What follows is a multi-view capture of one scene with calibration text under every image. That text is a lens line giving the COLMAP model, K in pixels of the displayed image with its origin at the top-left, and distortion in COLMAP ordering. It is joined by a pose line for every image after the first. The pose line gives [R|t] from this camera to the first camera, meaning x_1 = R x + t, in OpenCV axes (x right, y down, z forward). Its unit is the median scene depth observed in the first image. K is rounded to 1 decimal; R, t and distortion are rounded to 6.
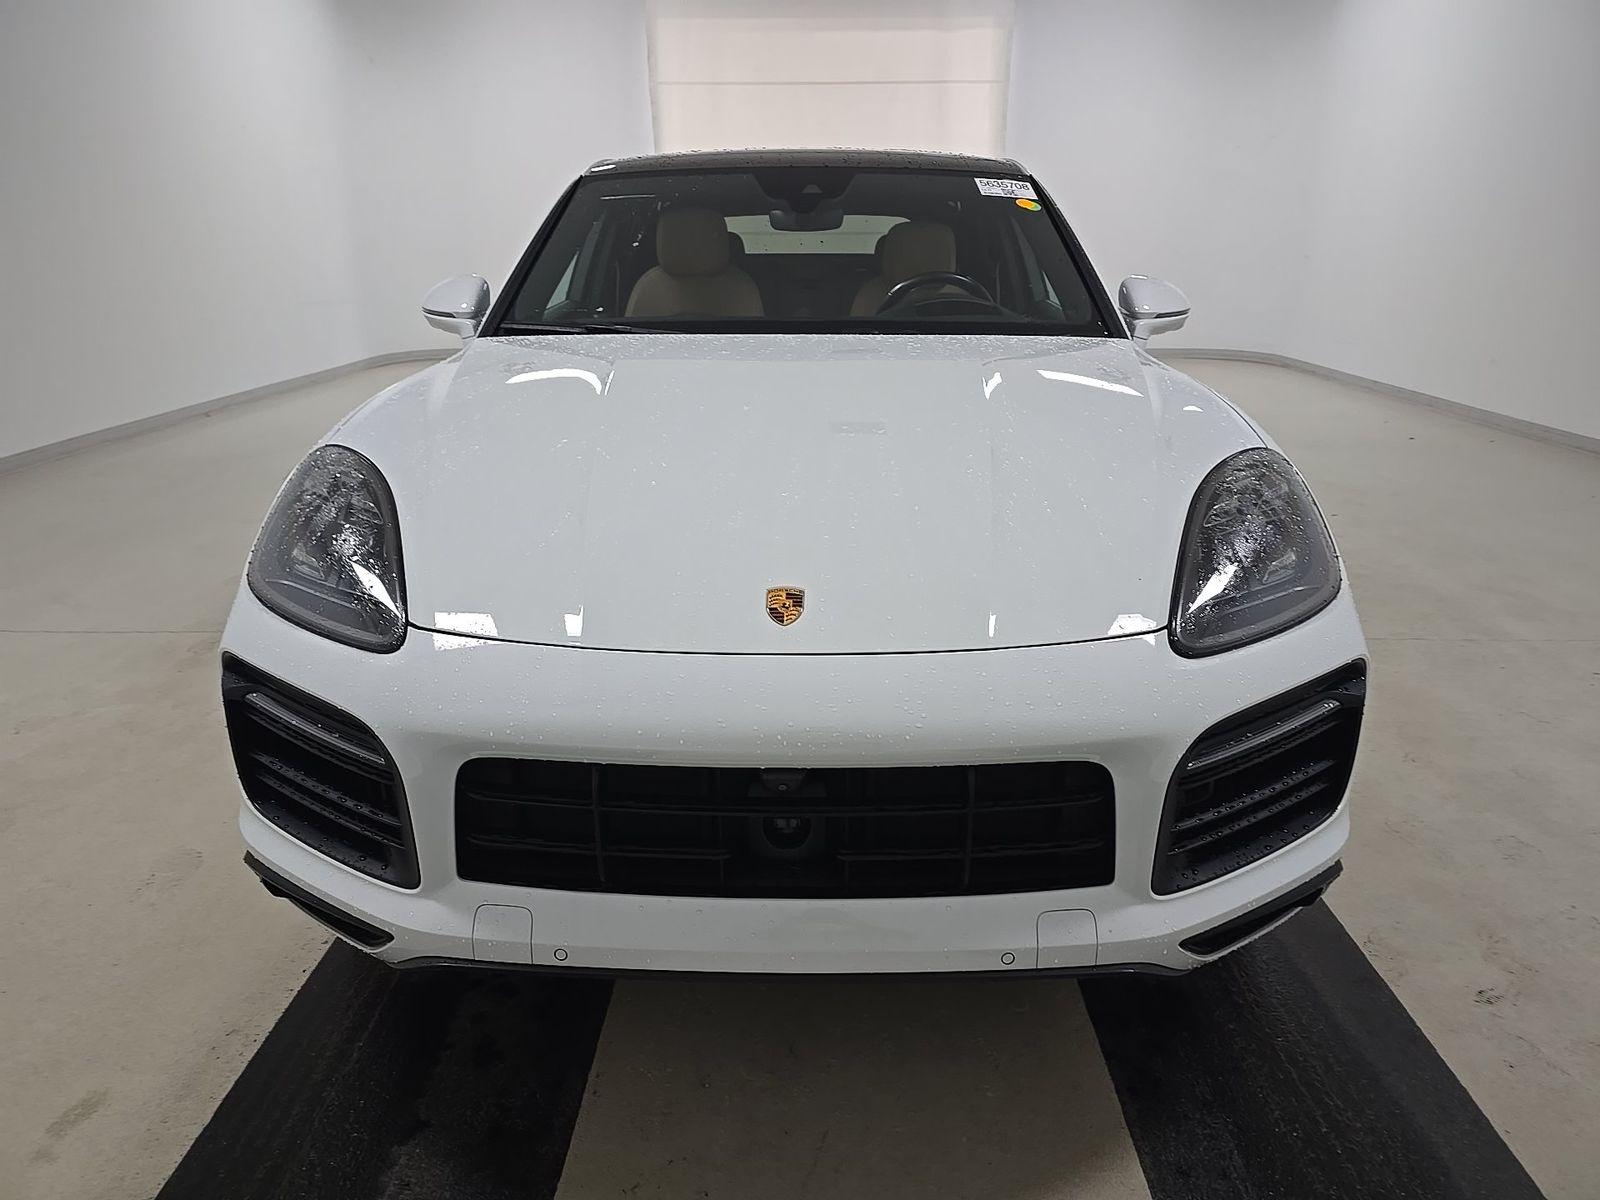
lens RADIAL K [[1083.4, 0, 795.1], [0, 1083.4, 605.4], [0, 0, 1]] dist [0.001526, -0.010710]
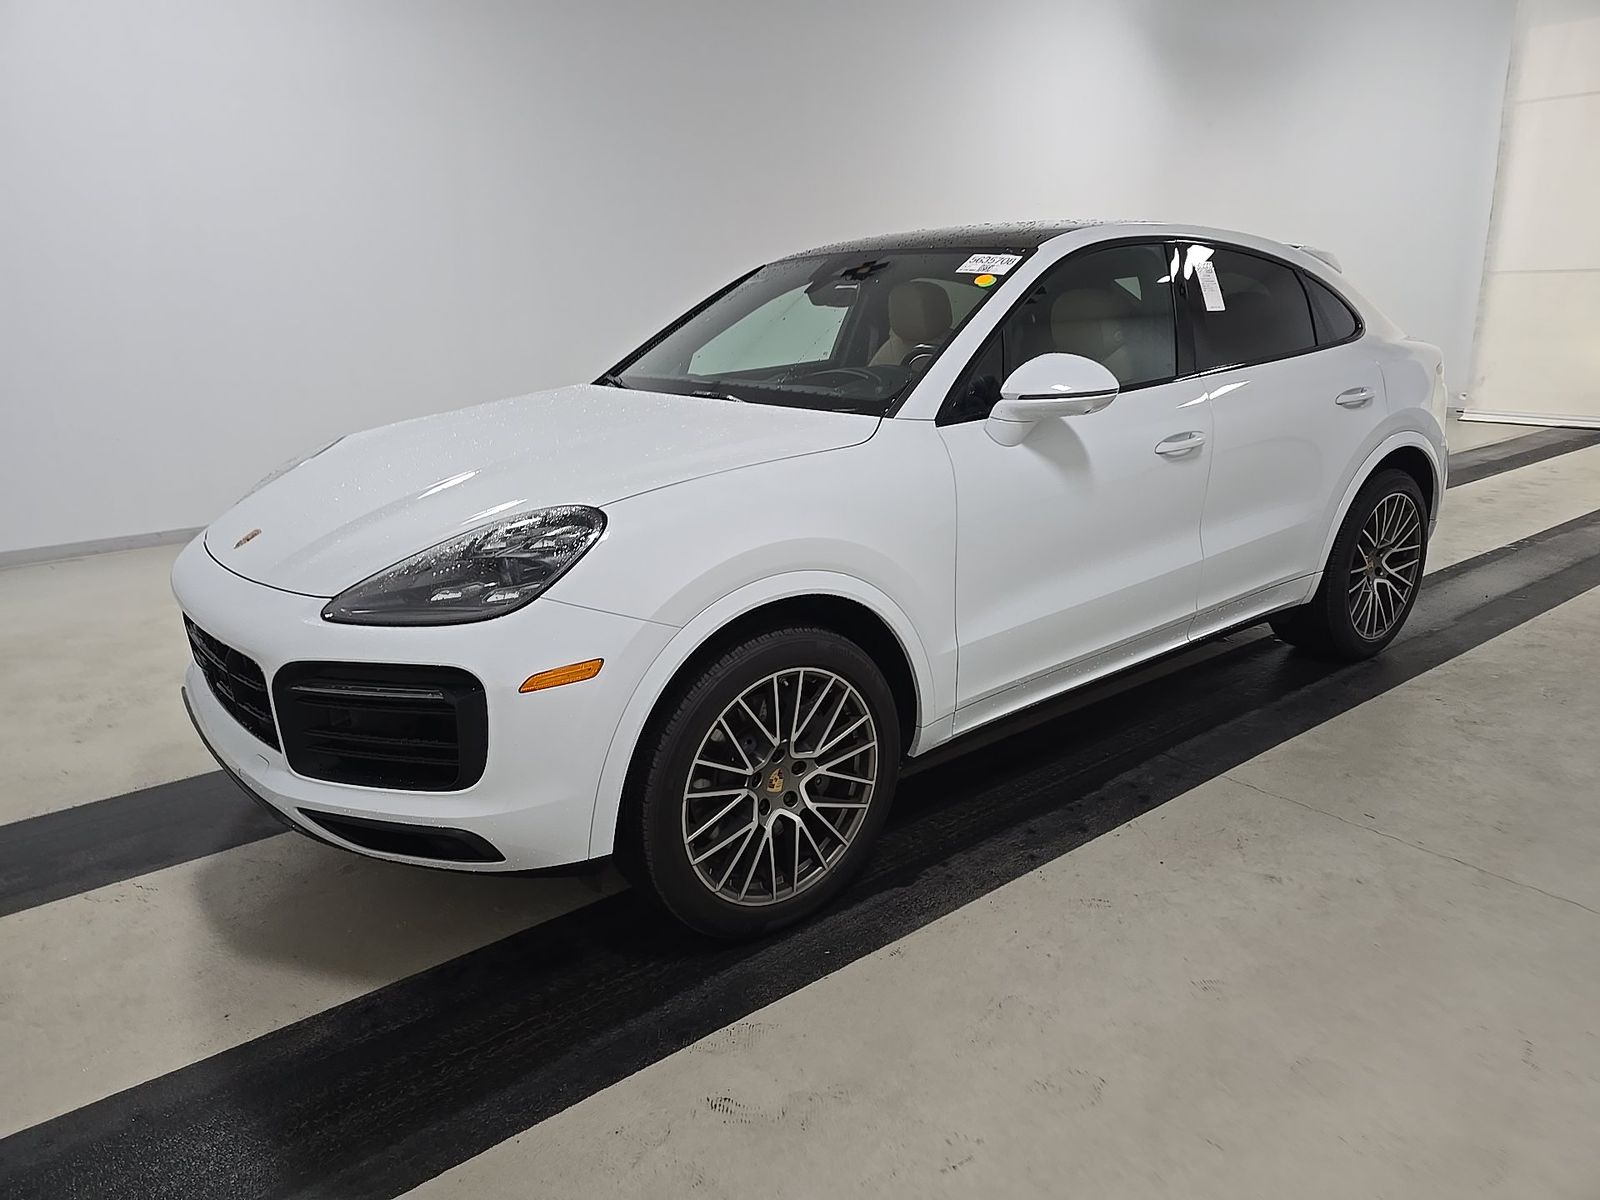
lens RADIAL K [[1083.4, 0, 803.7], [0, 1083.4, 597.7], [0, 0, 1]] dist [0.001526, -0.010710]
pose [[0.622310, 0.184386, -0.760745, 1.239974], [-0.213484, 0.974998, 0.061681, -0.149307], [0.753097, 0.124022, 0.646114, 0.335277]]
